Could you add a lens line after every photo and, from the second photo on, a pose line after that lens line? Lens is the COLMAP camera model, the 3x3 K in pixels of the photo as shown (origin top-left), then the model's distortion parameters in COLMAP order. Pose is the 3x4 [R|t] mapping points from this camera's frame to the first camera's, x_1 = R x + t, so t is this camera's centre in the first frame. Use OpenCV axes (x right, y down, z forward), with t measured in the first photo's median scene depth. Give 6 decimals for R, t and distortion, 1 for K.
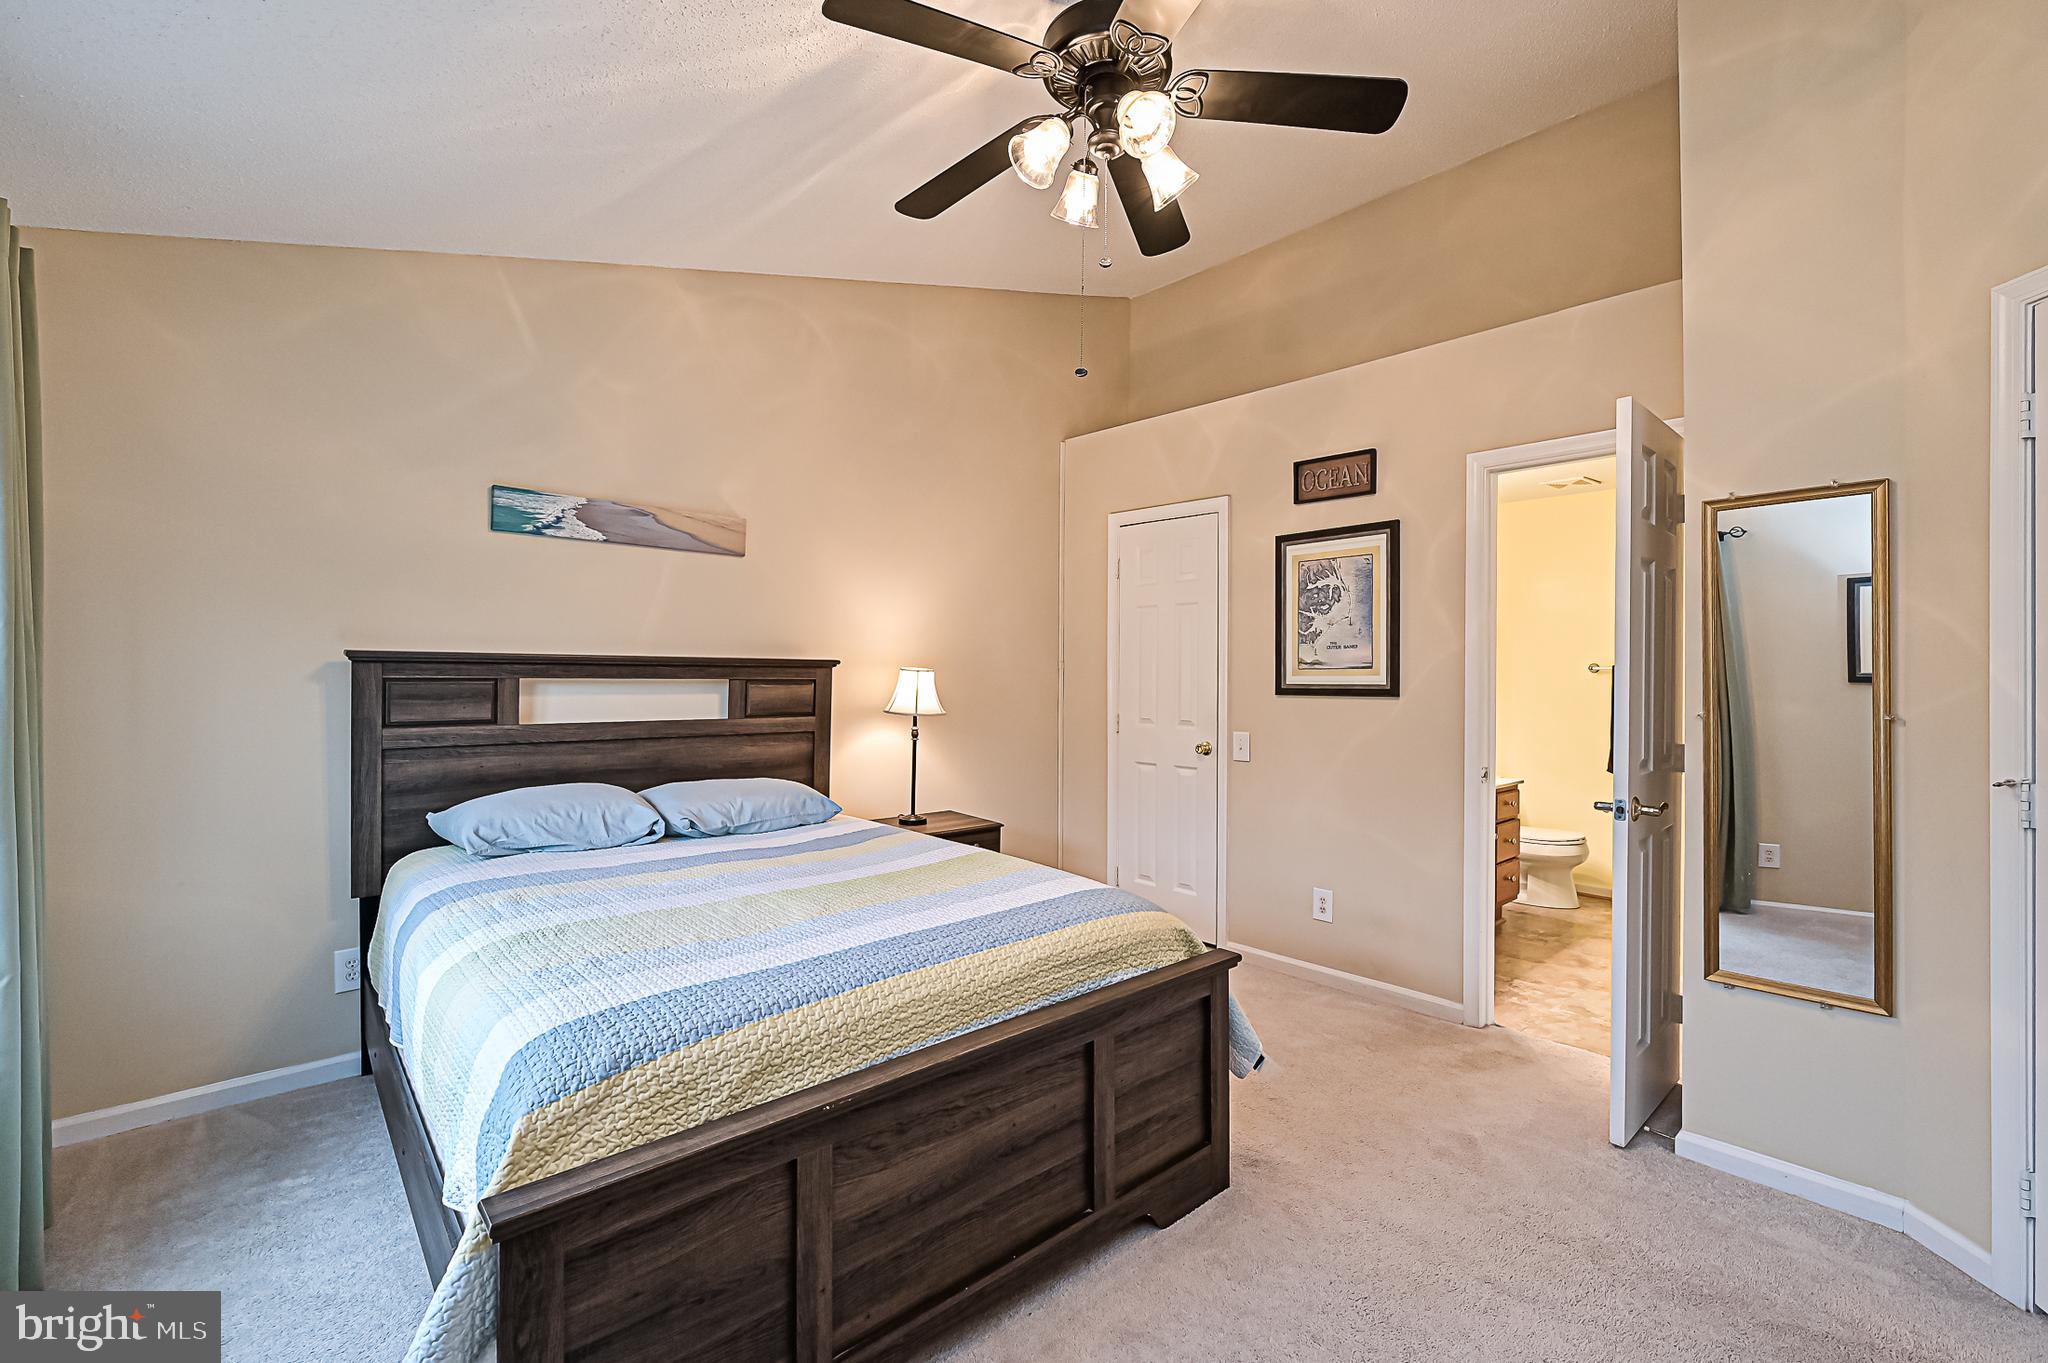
lens RADIAL K [[859.3, 0, 1039.8], [0, 859.3, 684.3], [0, 0, 1]] dist [-0.003264, -0.000013]
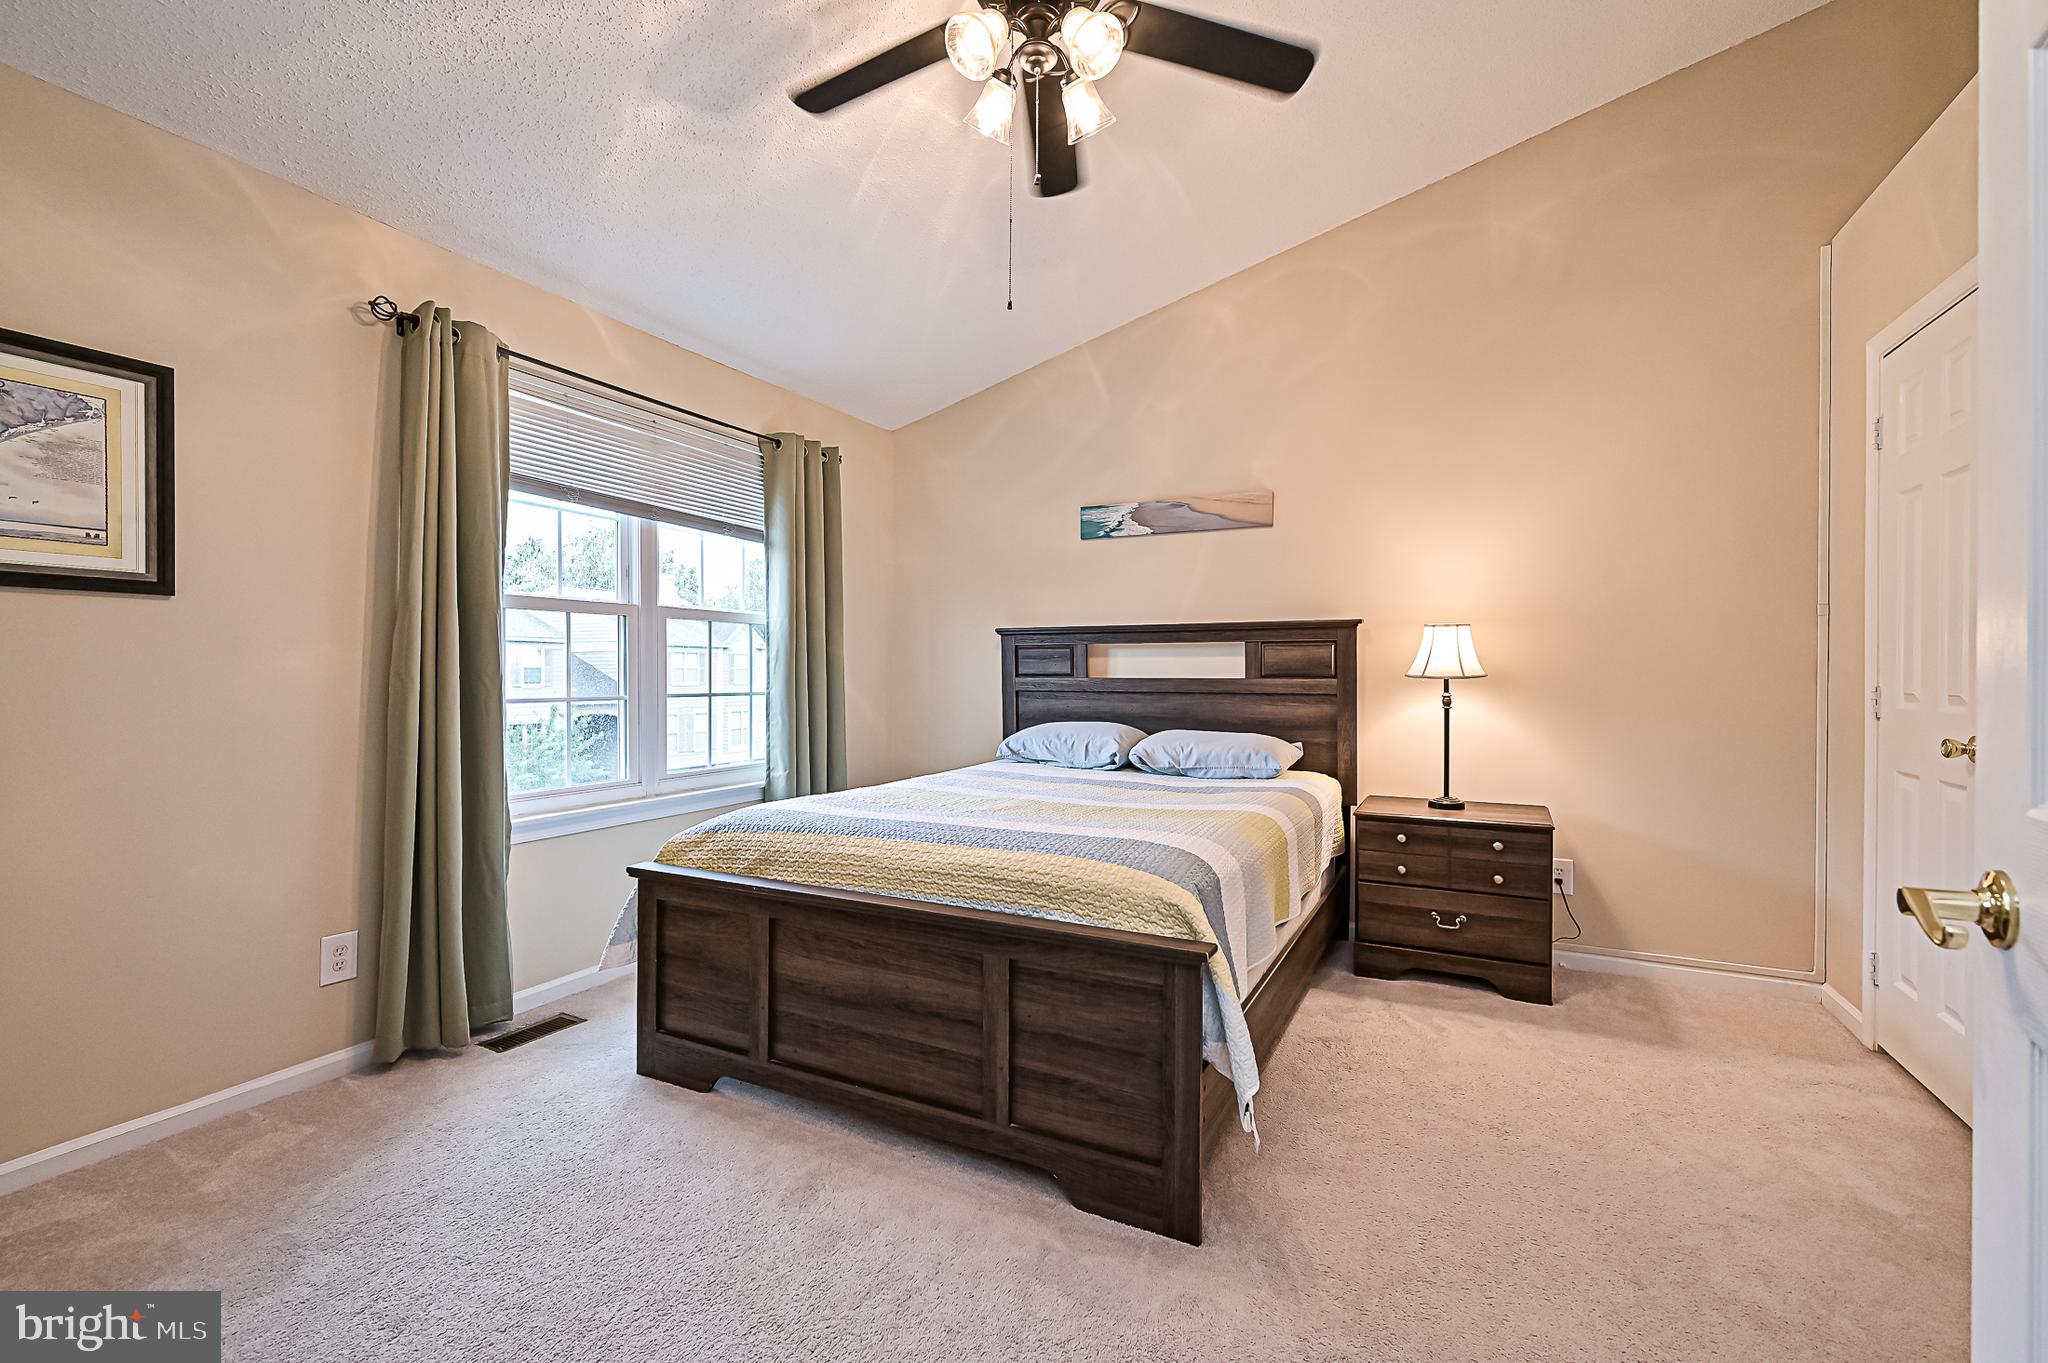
lens RADIAL K [[859.3, 0, 1032.7], [0, 859.3, 677.2], [0, 0, 1]] dist [-0.003264, -0.000013]
pose [[0.365927, -0.000595, -0.930643, 0.630927], [-0.004321, 0.999988, -0.002339, 0.048750], [0.930634, 0.004877, 0.365920, 0.403634]]
